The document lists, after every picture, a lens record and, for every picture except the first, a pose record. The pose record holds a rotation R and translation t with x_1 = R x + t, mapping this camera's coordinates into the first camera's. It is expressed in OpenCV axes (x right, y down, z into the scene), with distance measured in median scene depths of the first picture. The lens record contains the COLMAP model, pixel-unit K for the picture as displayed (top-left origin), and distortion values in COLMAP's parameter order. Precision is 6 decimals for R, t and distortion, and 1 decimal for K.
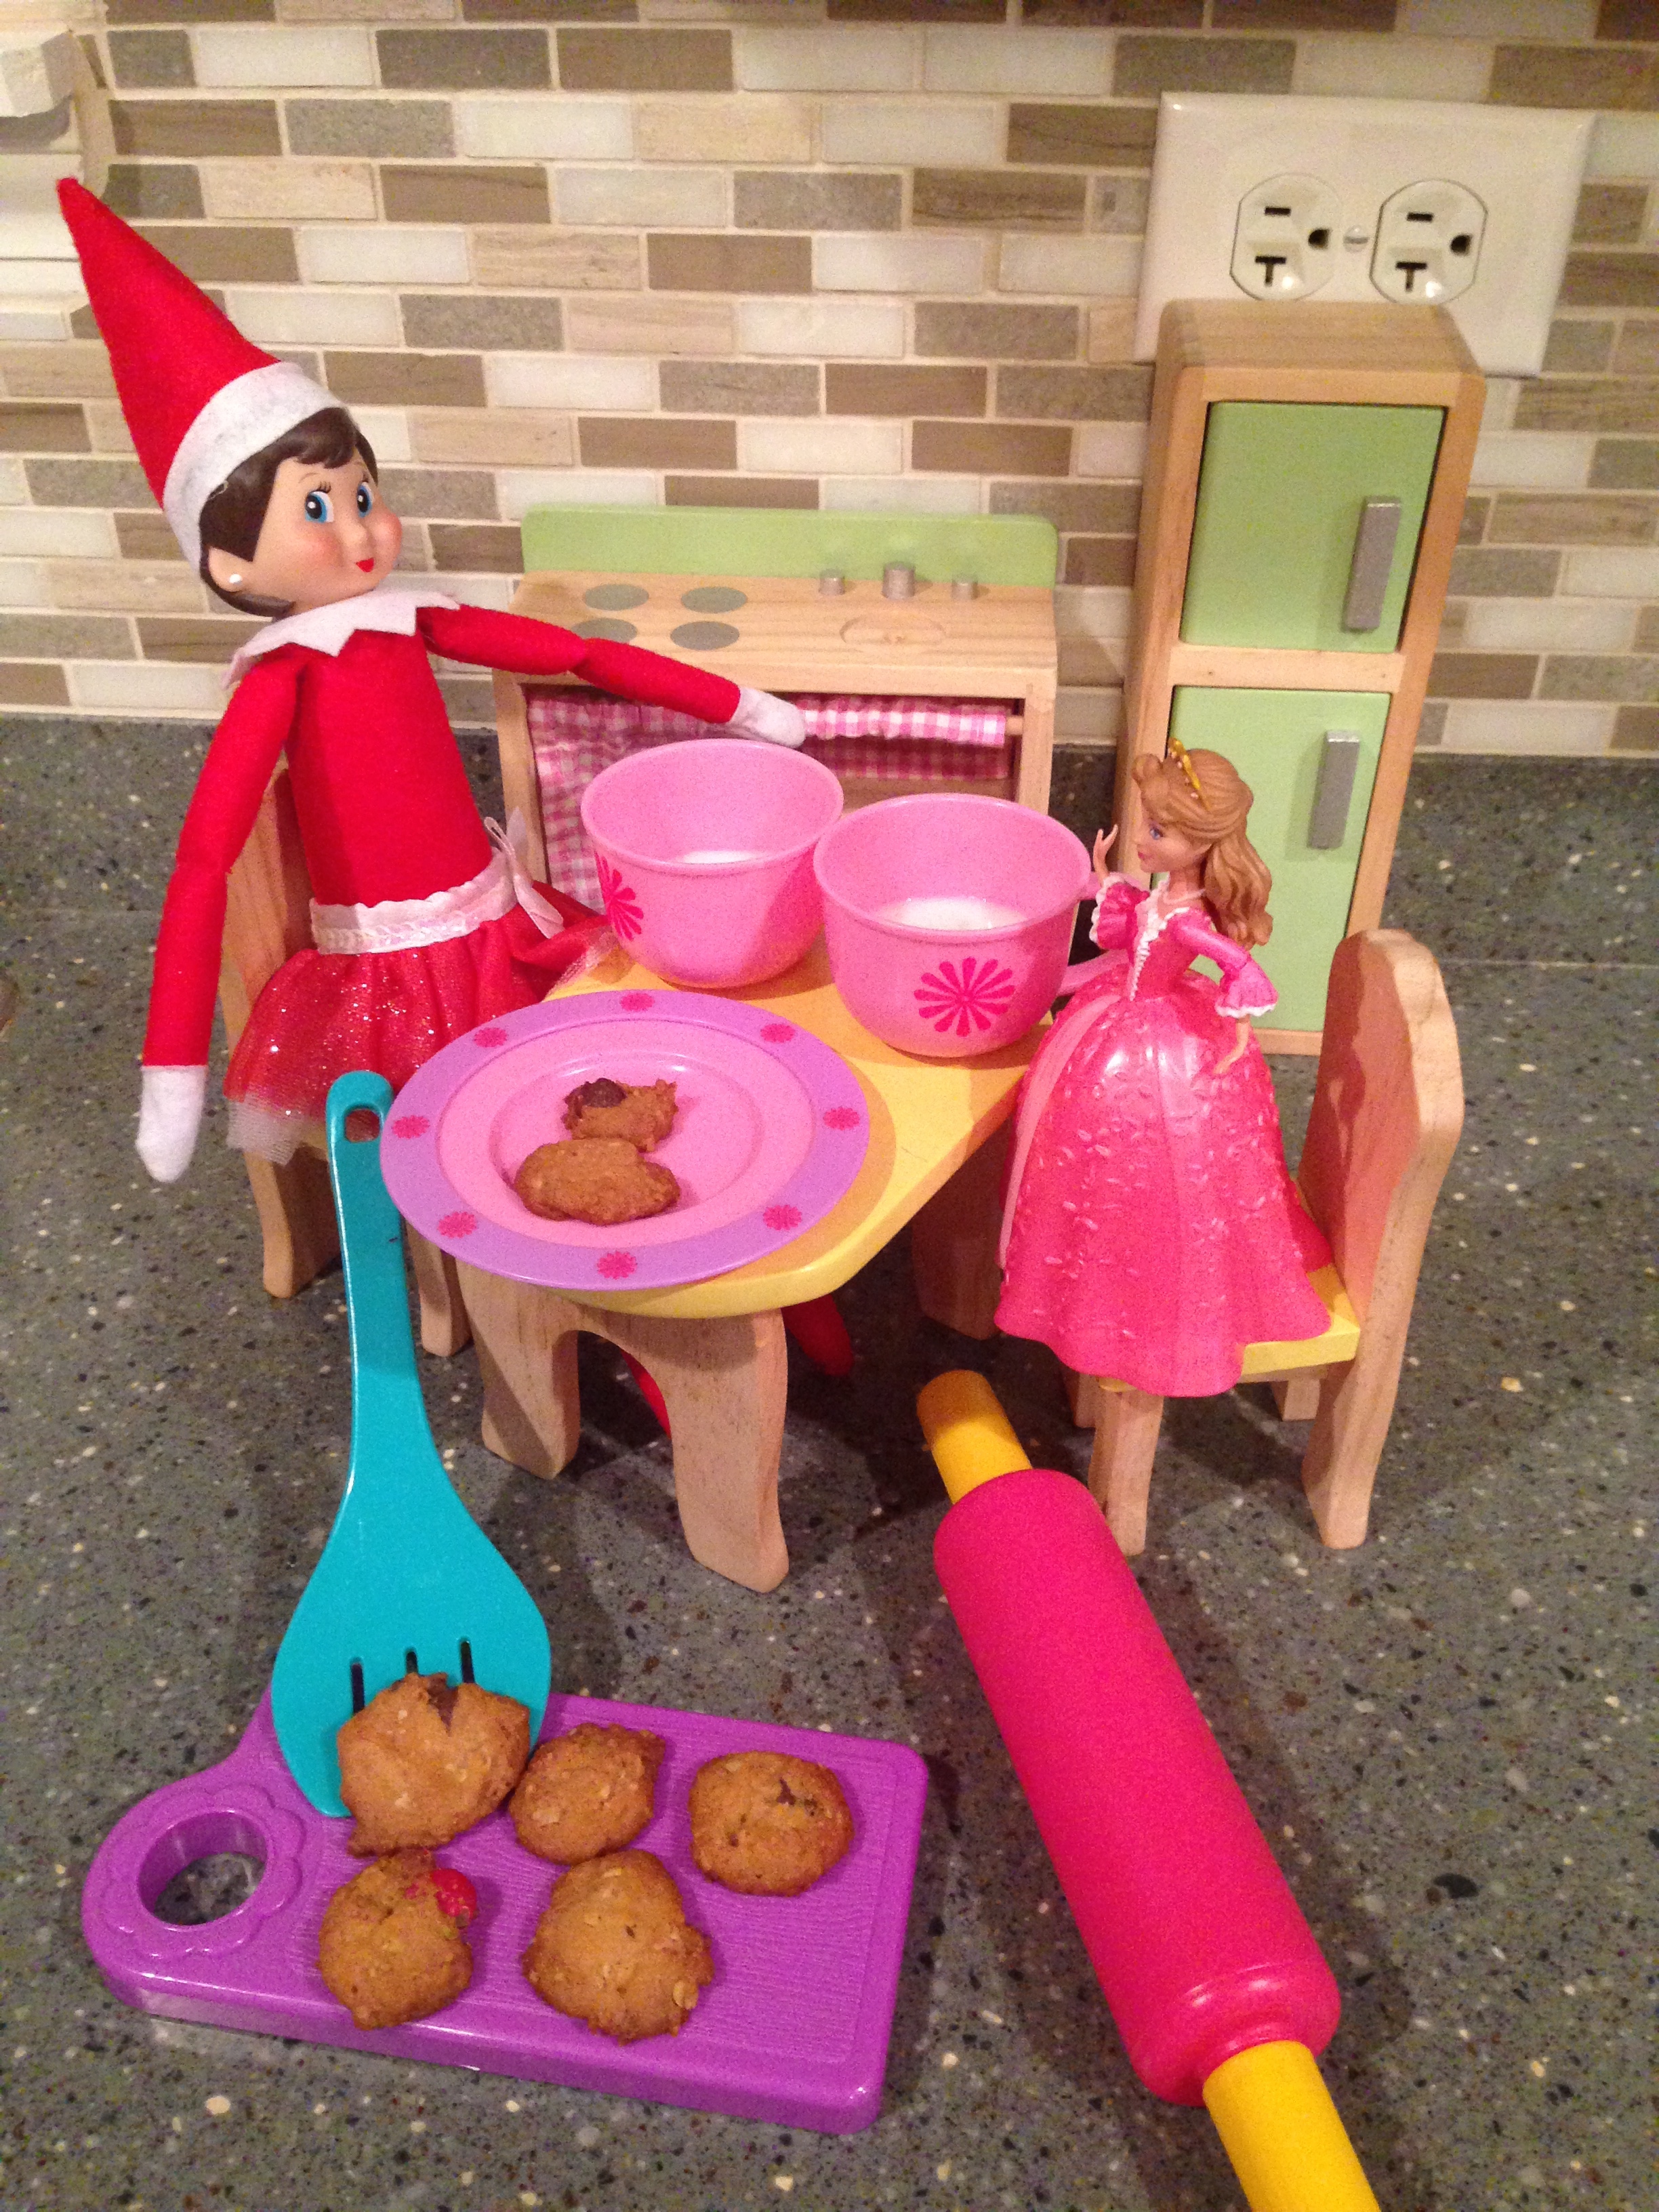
lens RADIAL K [[2032.0, 0, 813.5], [0, 2032.0, 1114.8], [0, 0, 1]] dist [0.132566, -0.243049]
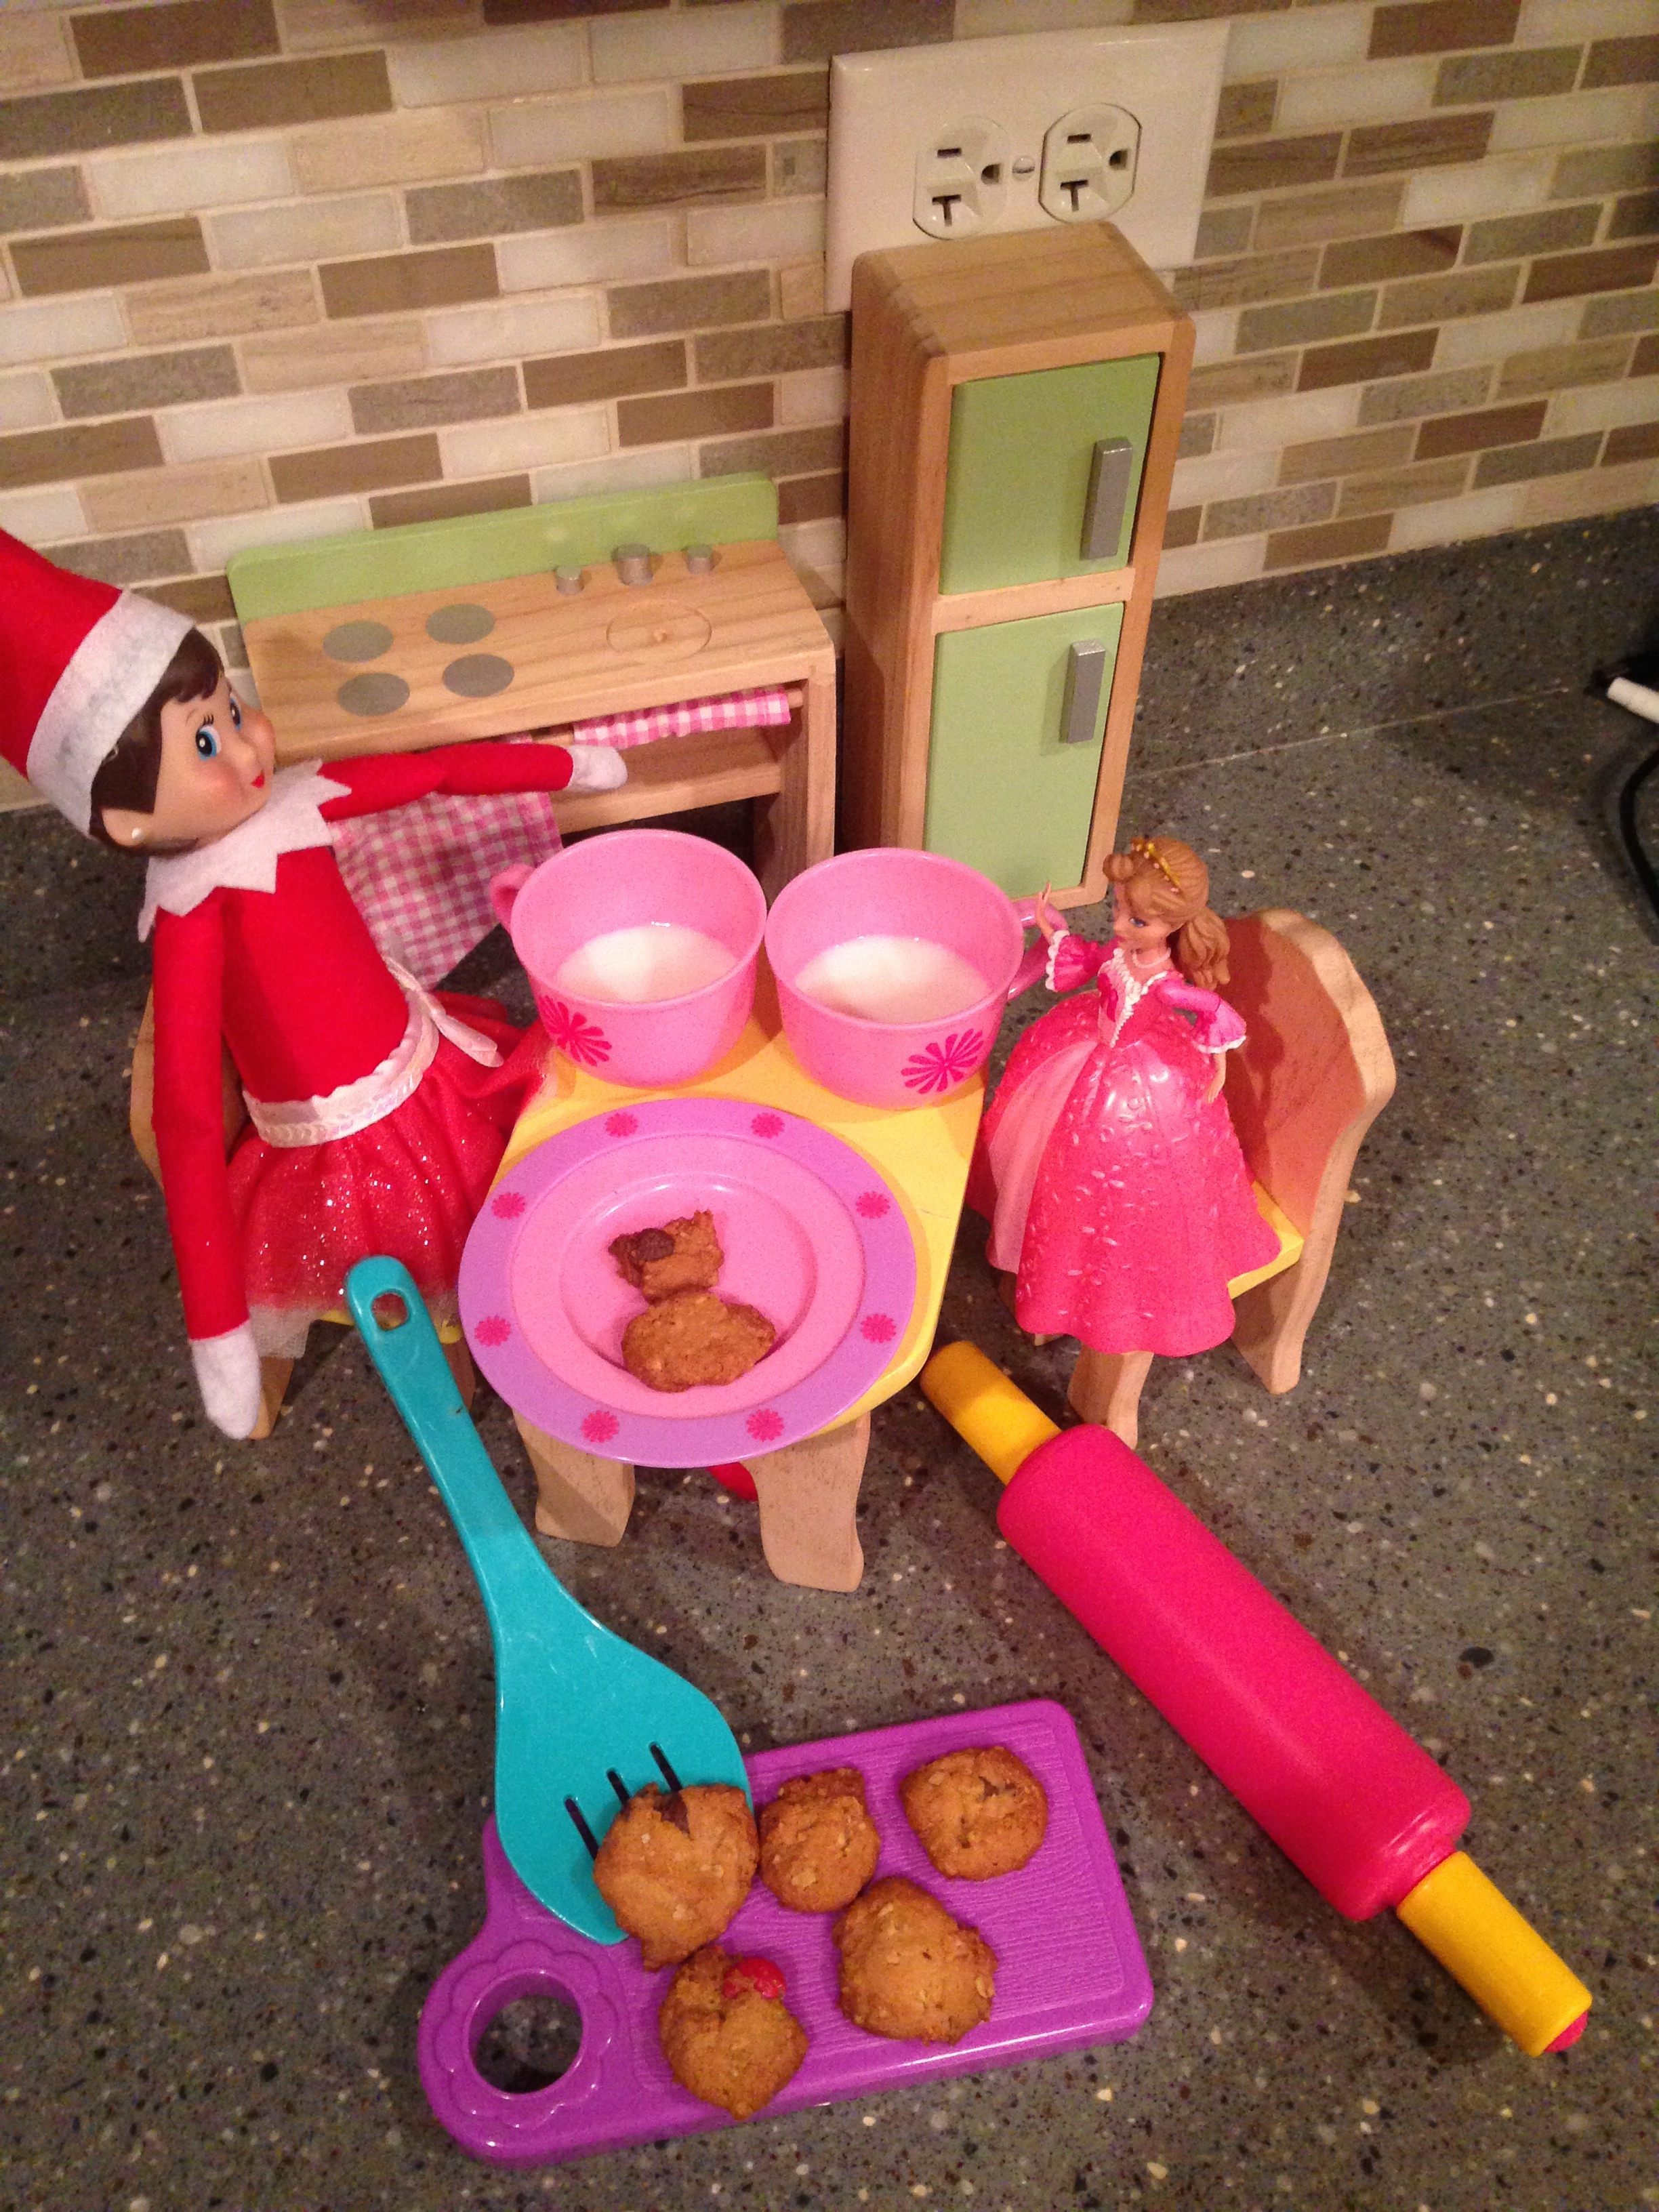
lens RADIAL K [[2032.0, 0, 813.5], [0, 2032.0, 1114.8], [0, 0, 1]] dist [0.132566, -0.243049]
pose [[0.929718, -0.271700, 0.248602, -0.247559], [0.215255, 0.948652, 0.231784, -0.274483], [-0.298813, -0.161981, 0.940464, -0.006655]]
